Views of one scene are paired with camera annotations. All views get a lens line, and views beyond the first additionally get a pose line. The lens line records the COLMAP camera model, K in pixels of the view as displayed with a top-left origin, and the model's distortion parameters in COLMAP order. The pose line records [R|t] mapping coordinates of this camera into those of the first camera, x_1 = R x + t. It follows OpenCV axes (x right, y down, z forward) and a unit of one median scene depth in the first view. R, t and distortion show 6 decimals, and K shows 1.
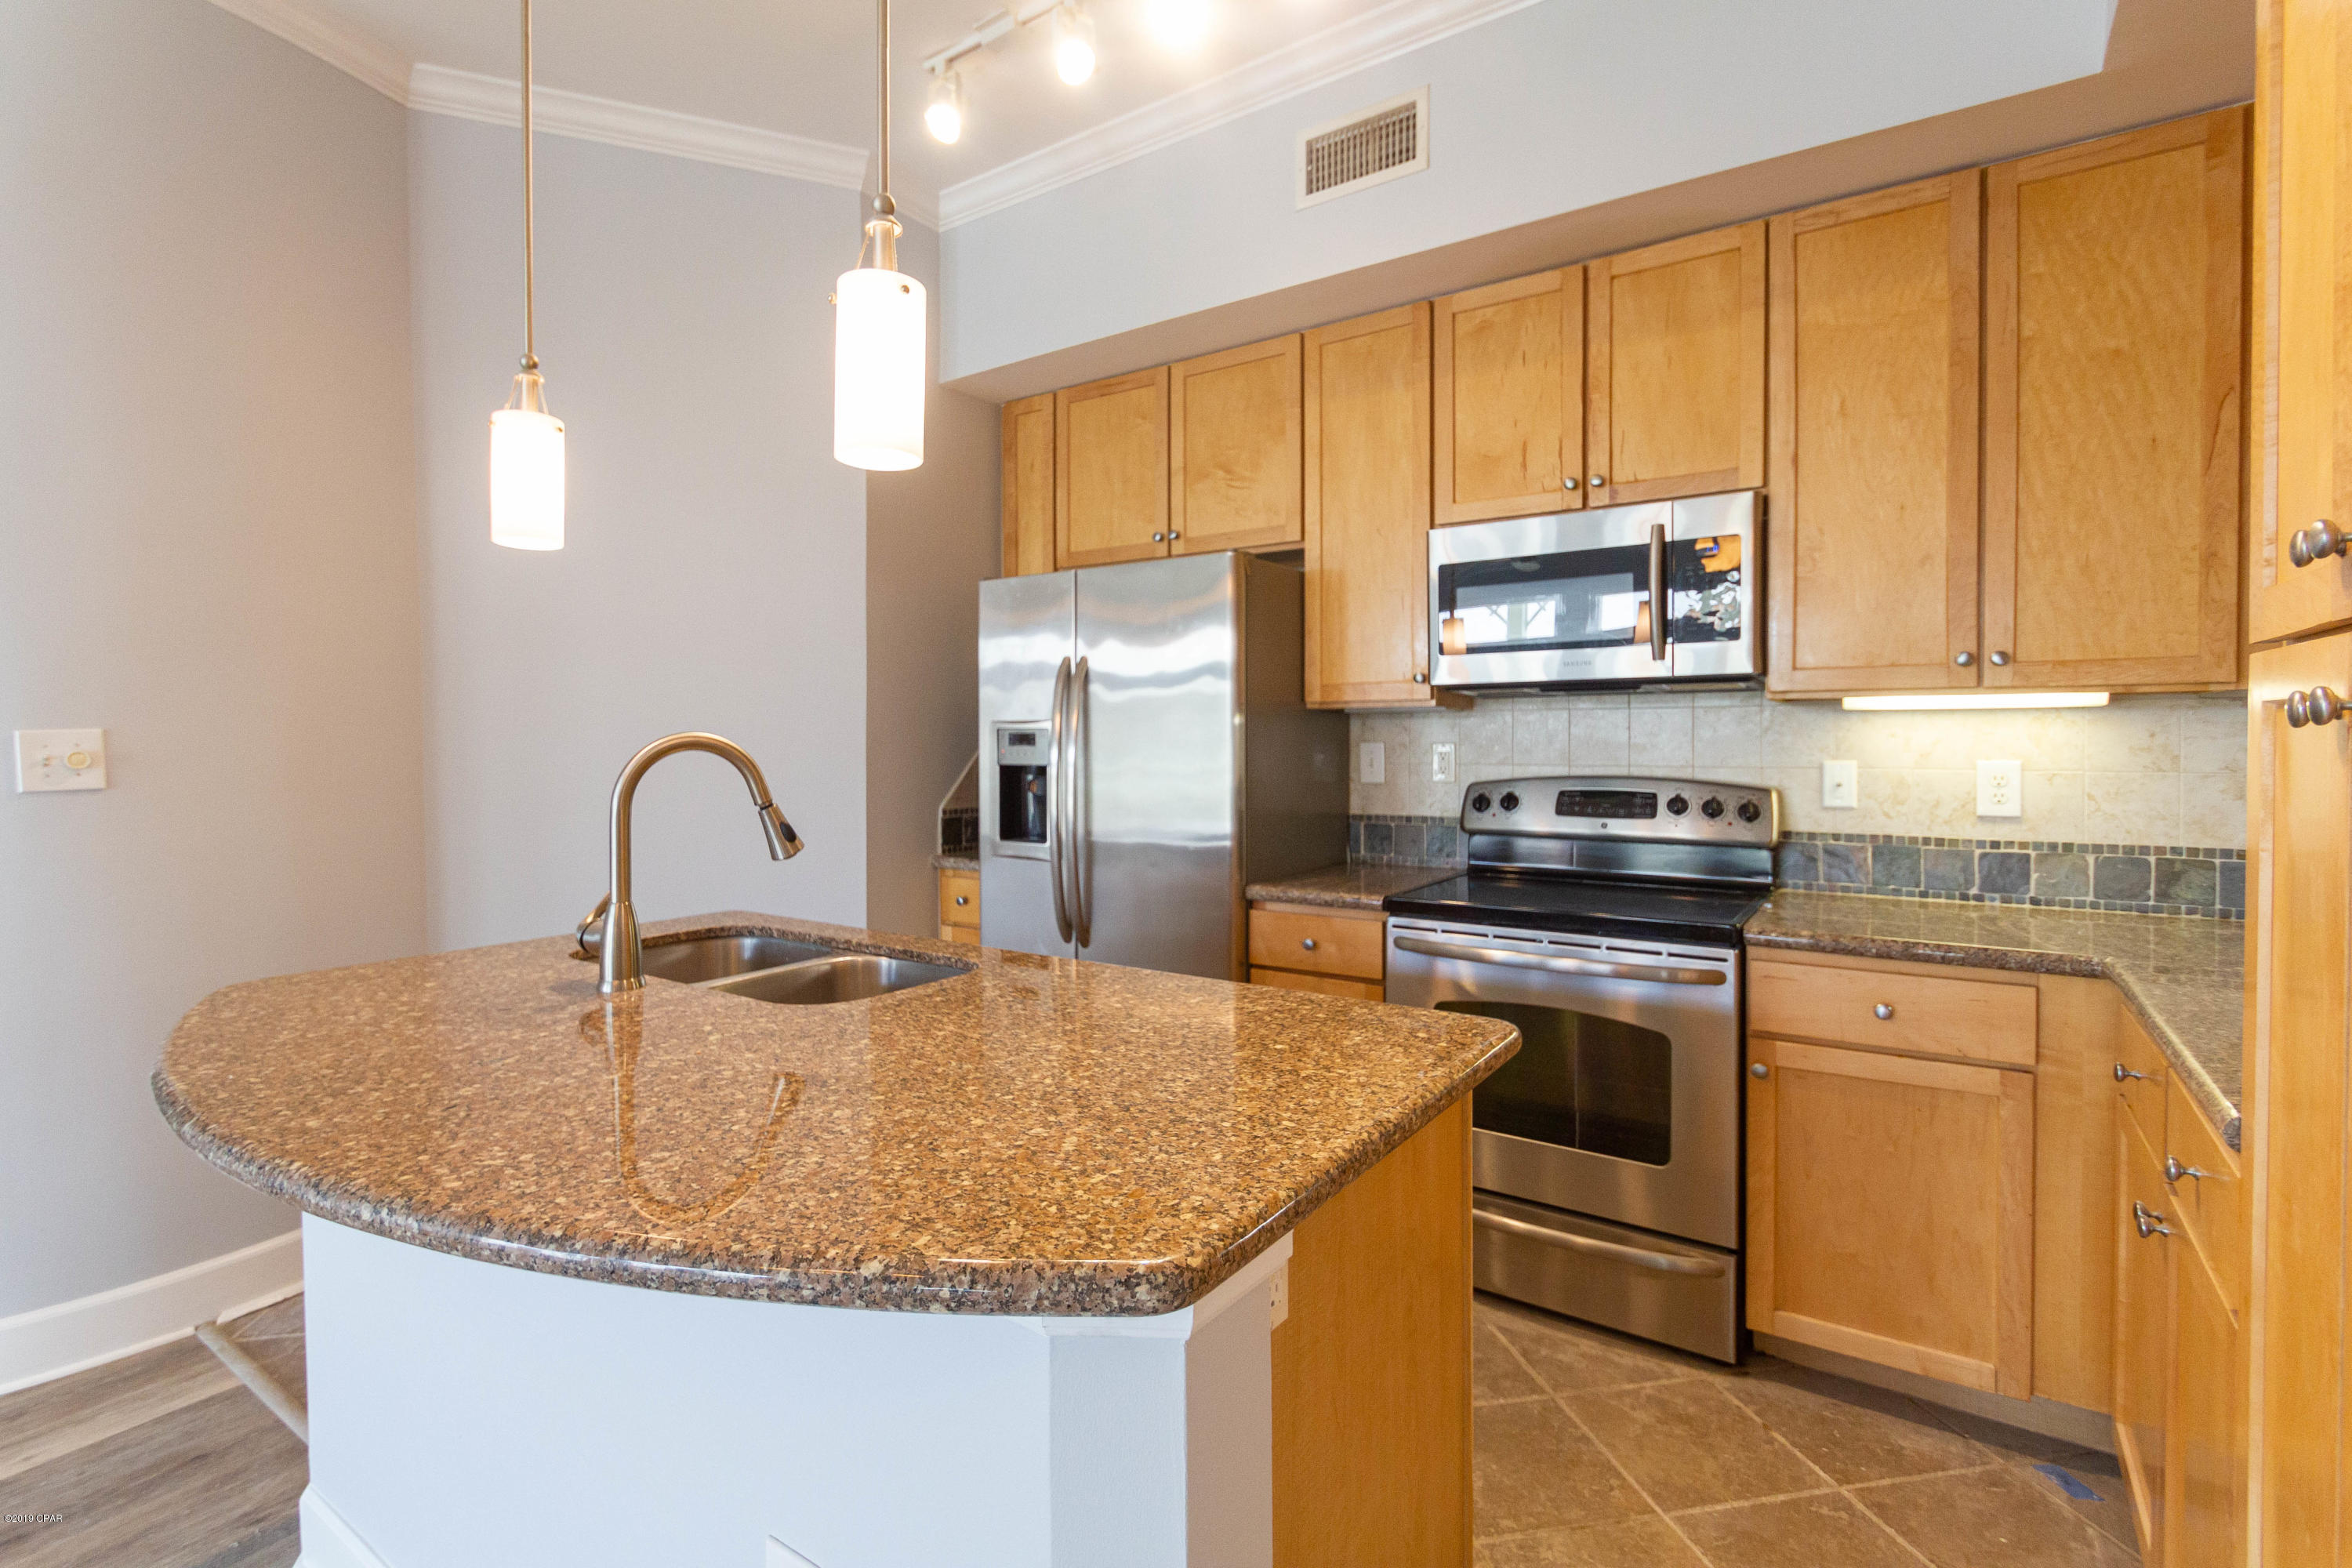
lens RADIAL K [[1135.2, 0, 1138.9], [0, 1135.2, 761.7], [0, 0, 1]] dist [-0.002582, -0.000291]
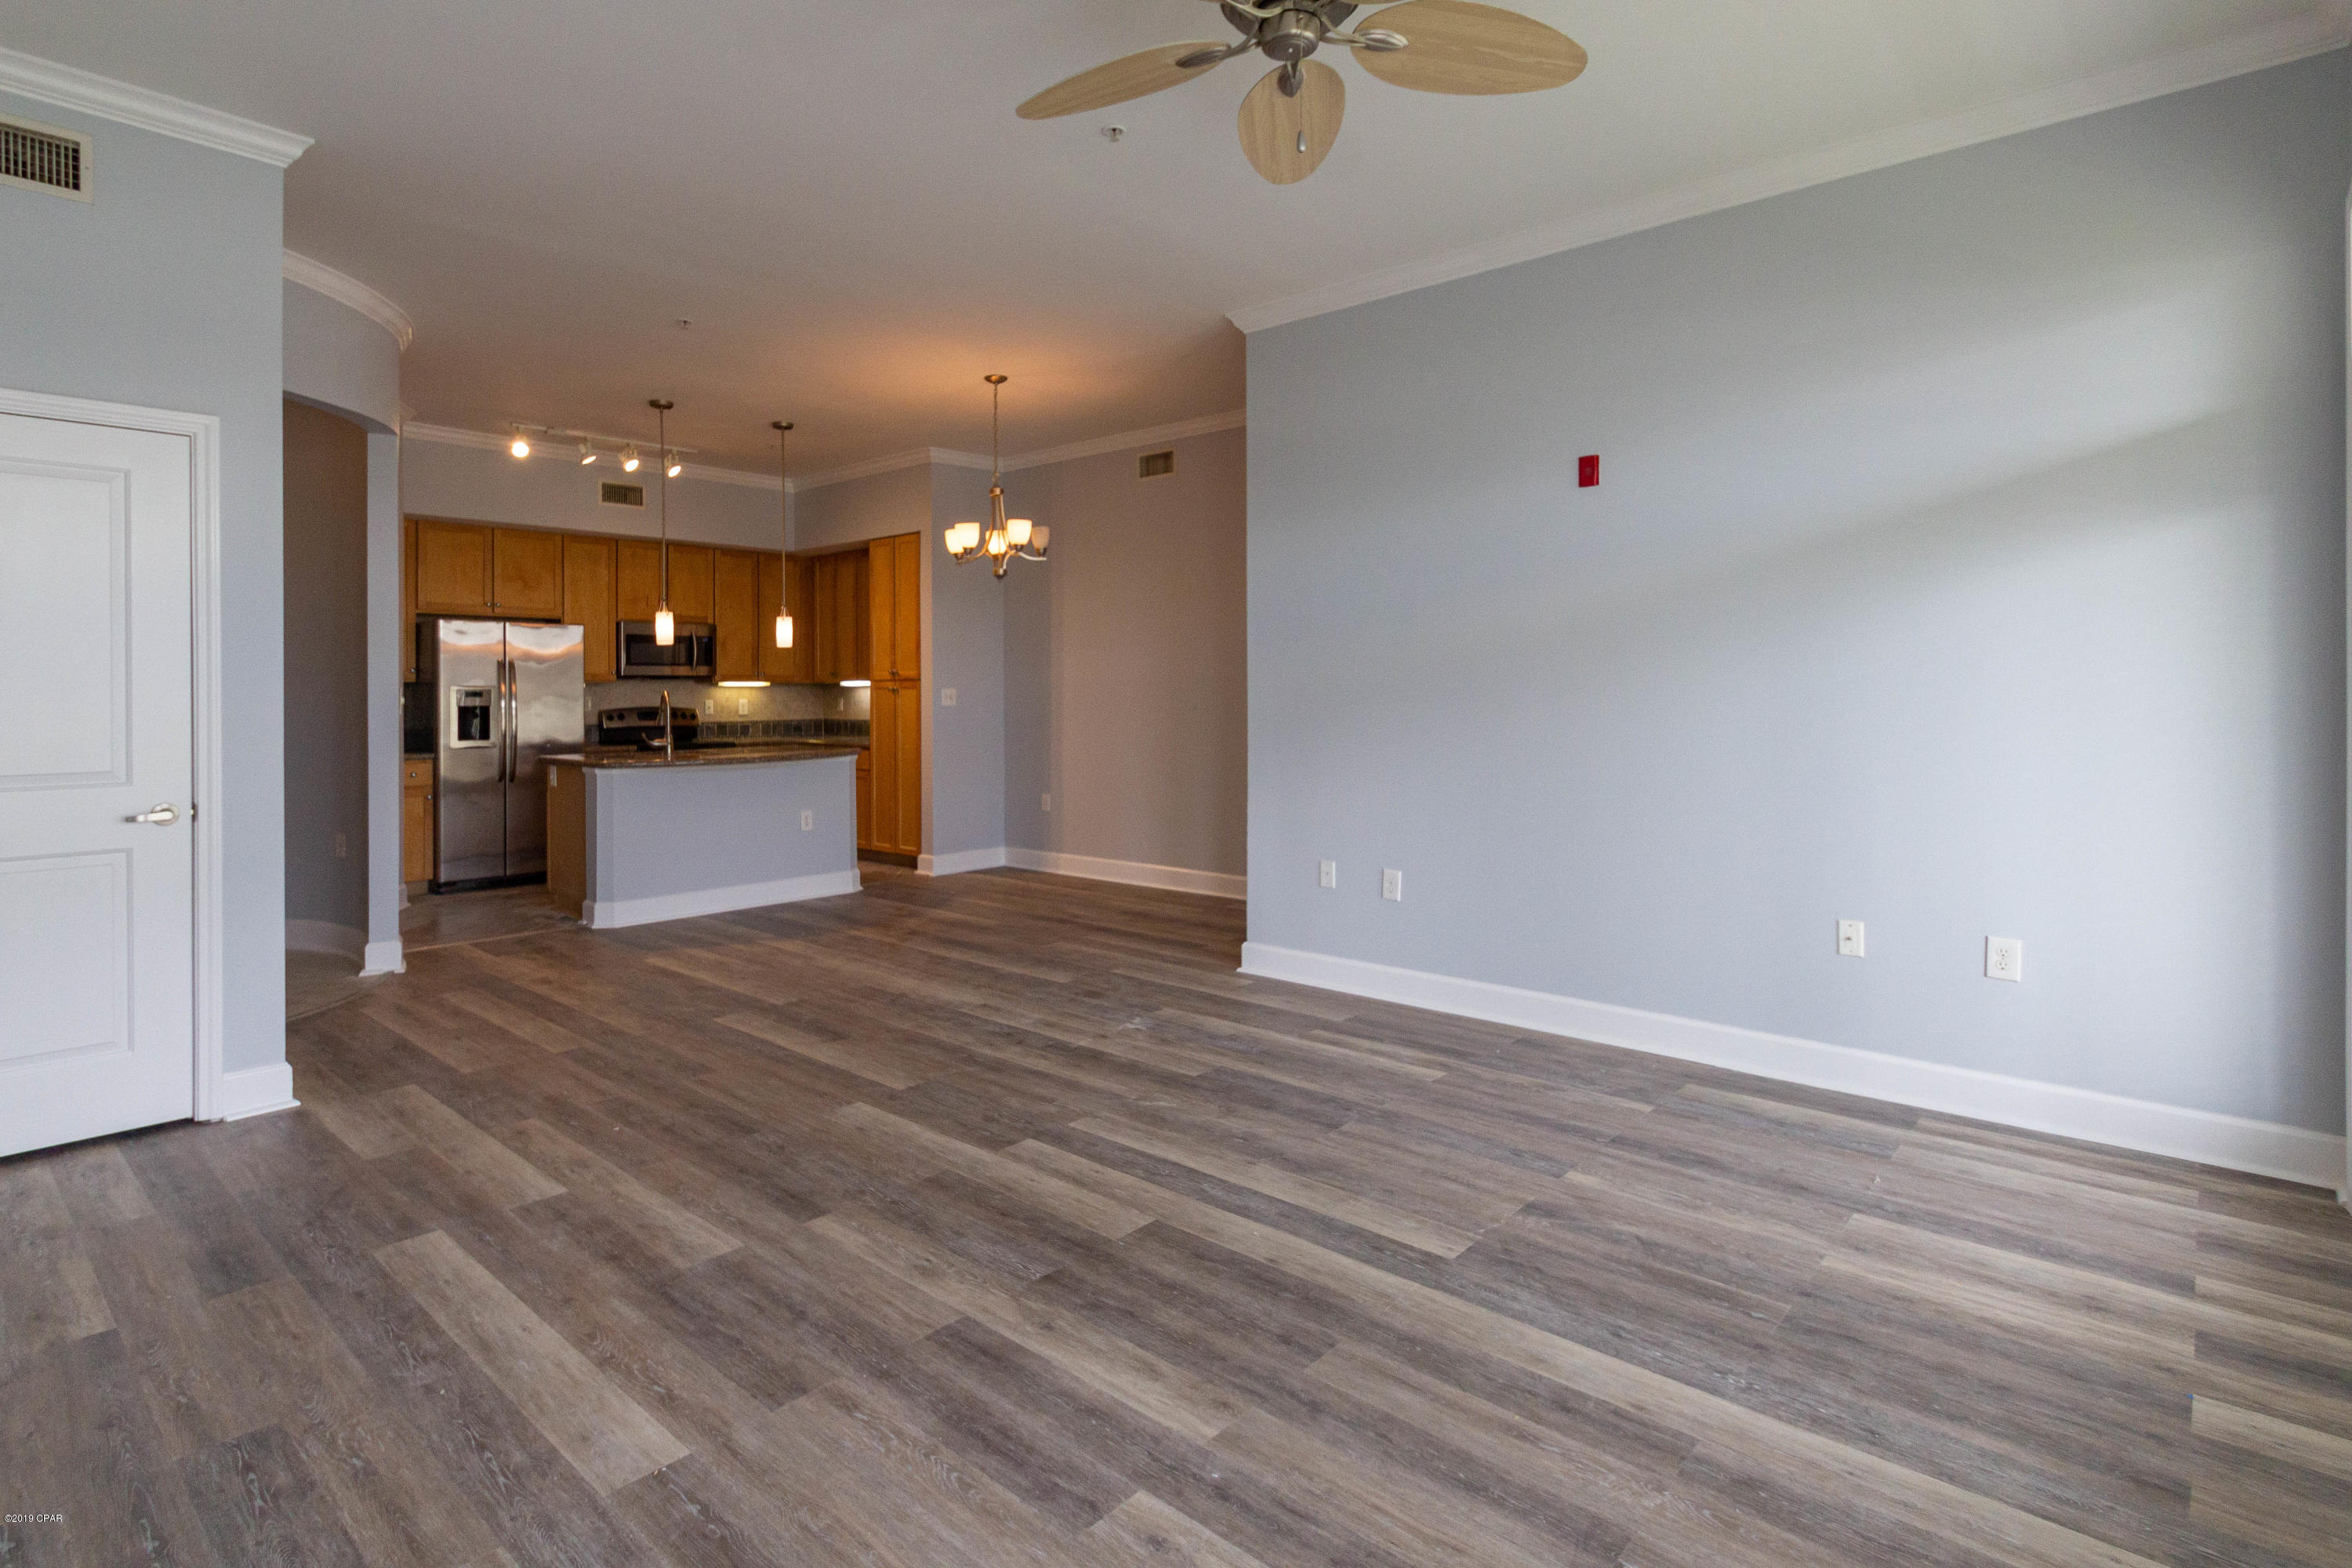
lens RADIAL K [[1103.7, 0, 1114.8], [0, 1103.7, 711.6], [0, 0, 1]] dist [0.000013, -0.000006]
pose [[0.069423, -0.008680, 0.997550, -2.477368], [0.023038, 0.999709, 0.007095, 0.034922], [-0.997321, 0.022489, 0.069603, -0.432923]]
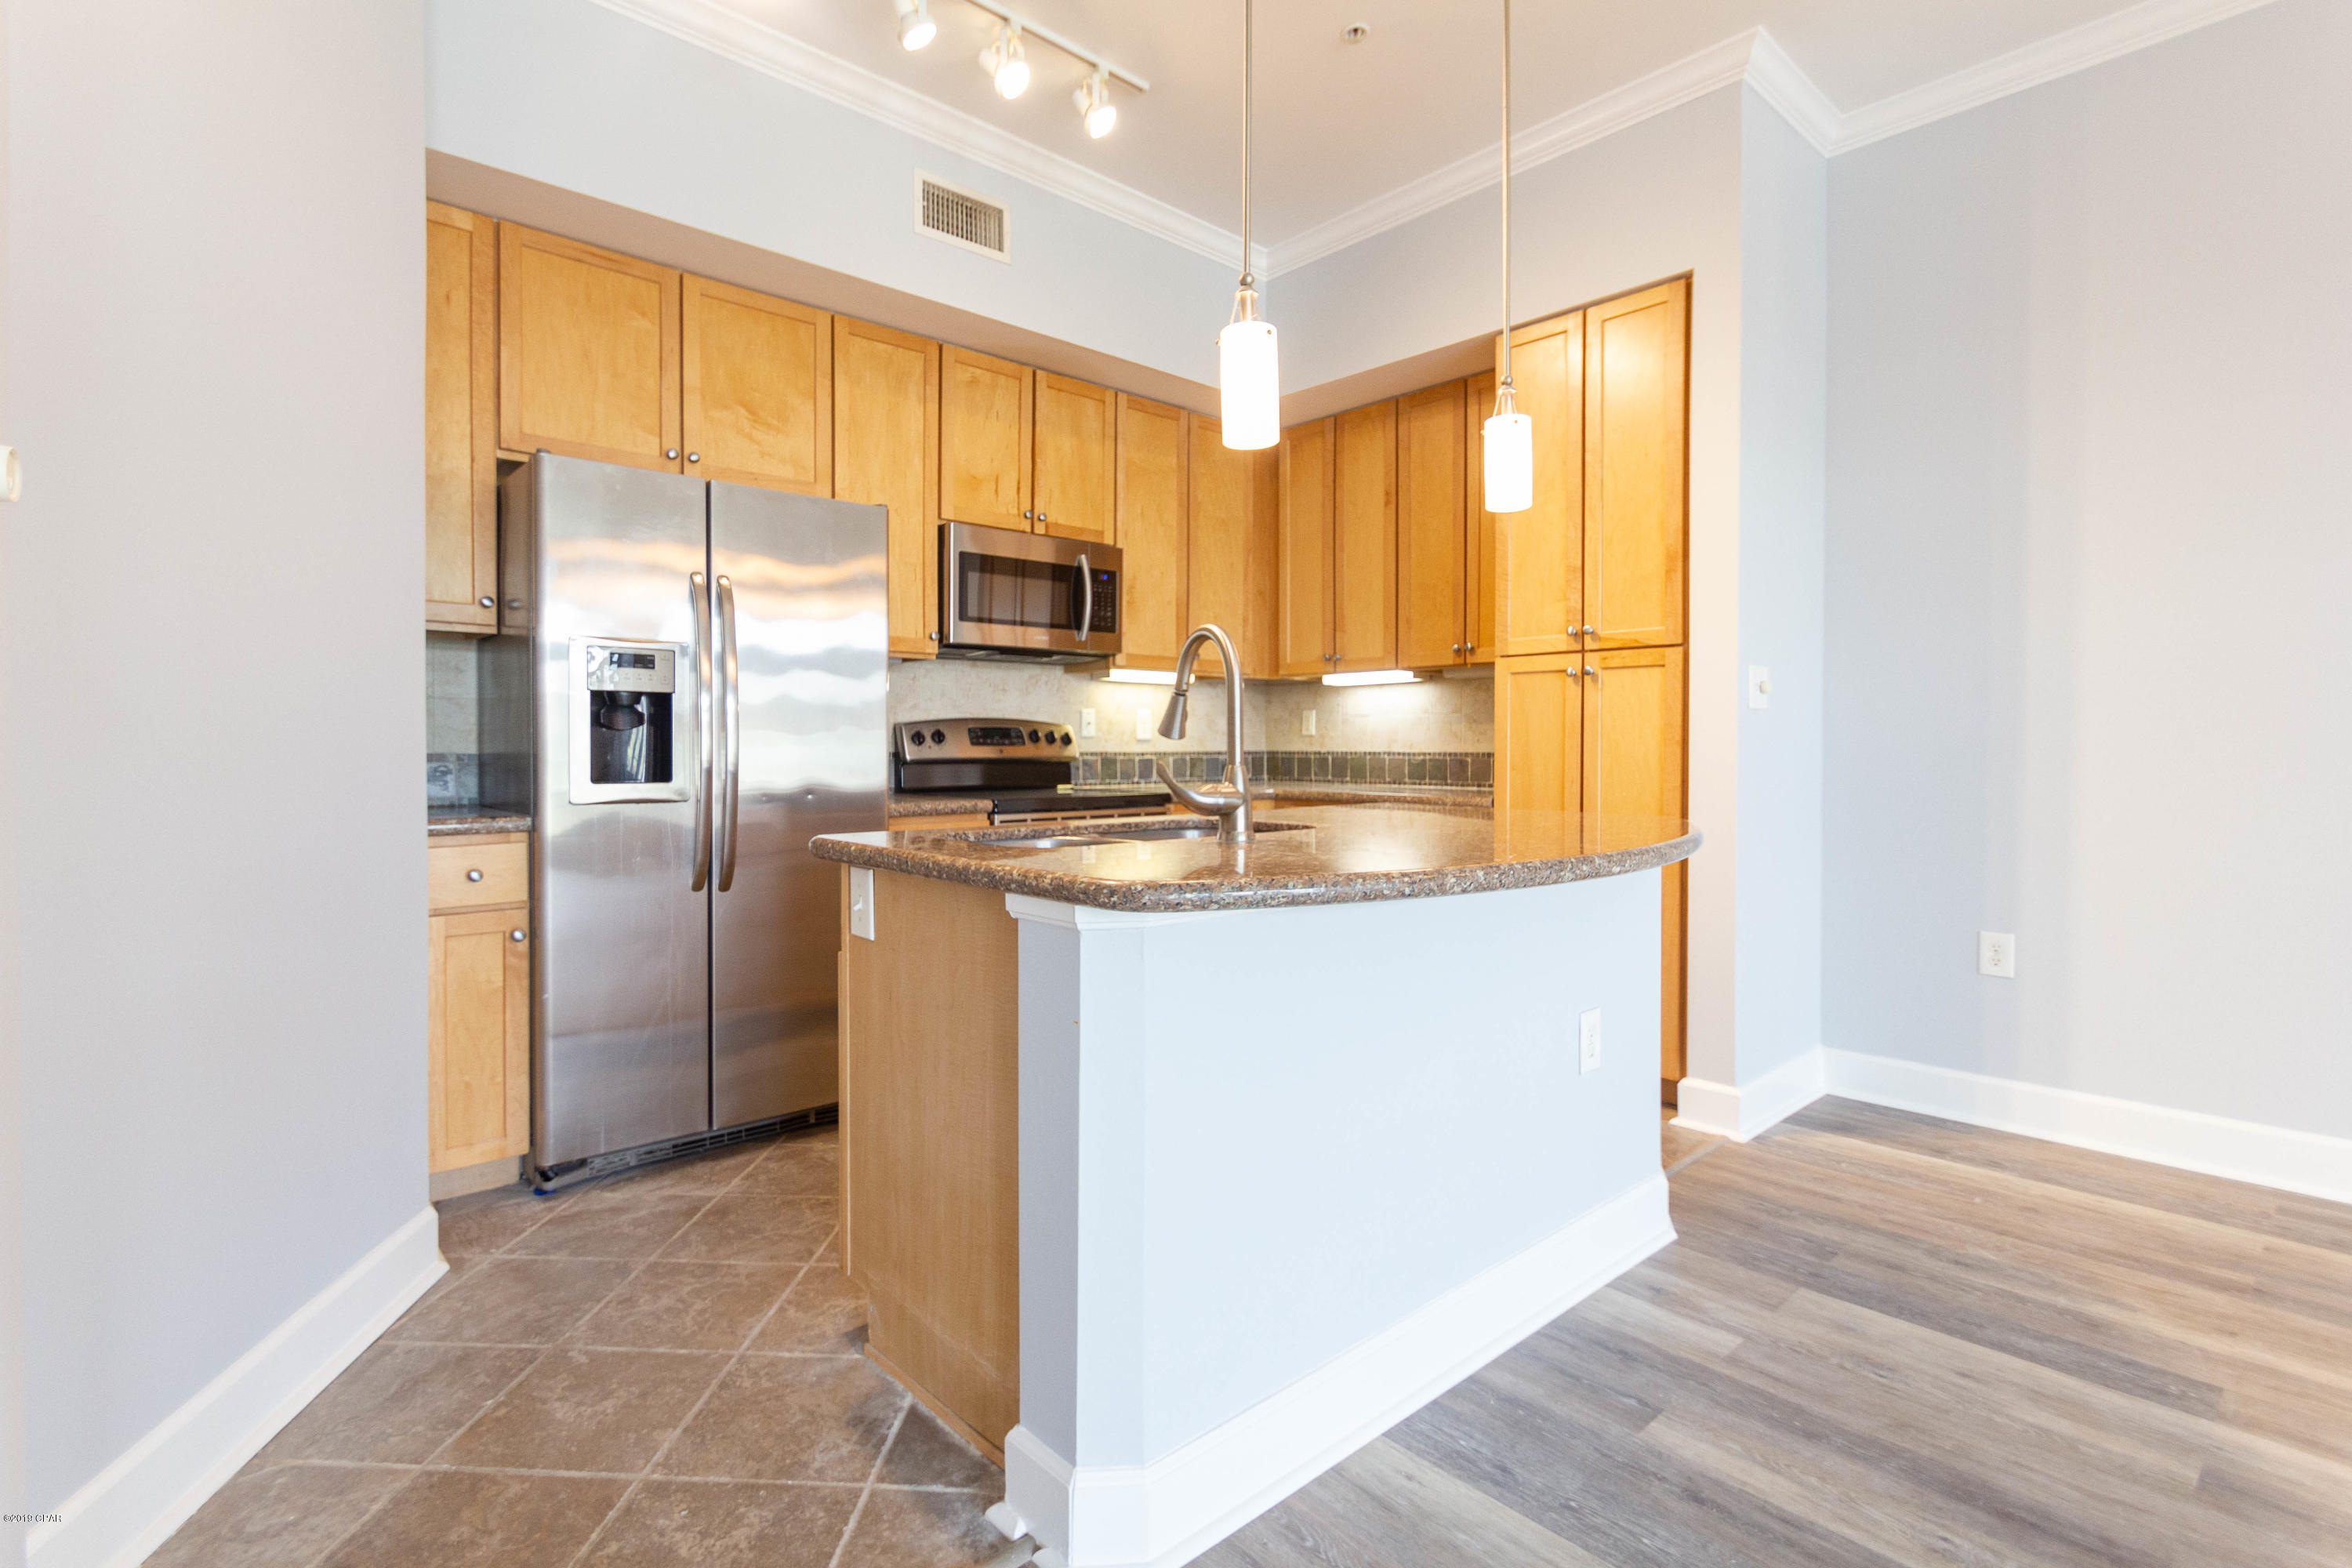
lens RADIAL K [[1142.9, 0, 1142.9], [0, 1142.9, 762.5], [0, 0, 1]] dist [-0.003297, -0.000772]
pose [[0.199649, -0.009484, 0.979822, -0.994252], [0.018932, 0.999804, 0.005820, 0.066504], [-0.979685, 0.017388, 0.199790, 0.541478]]
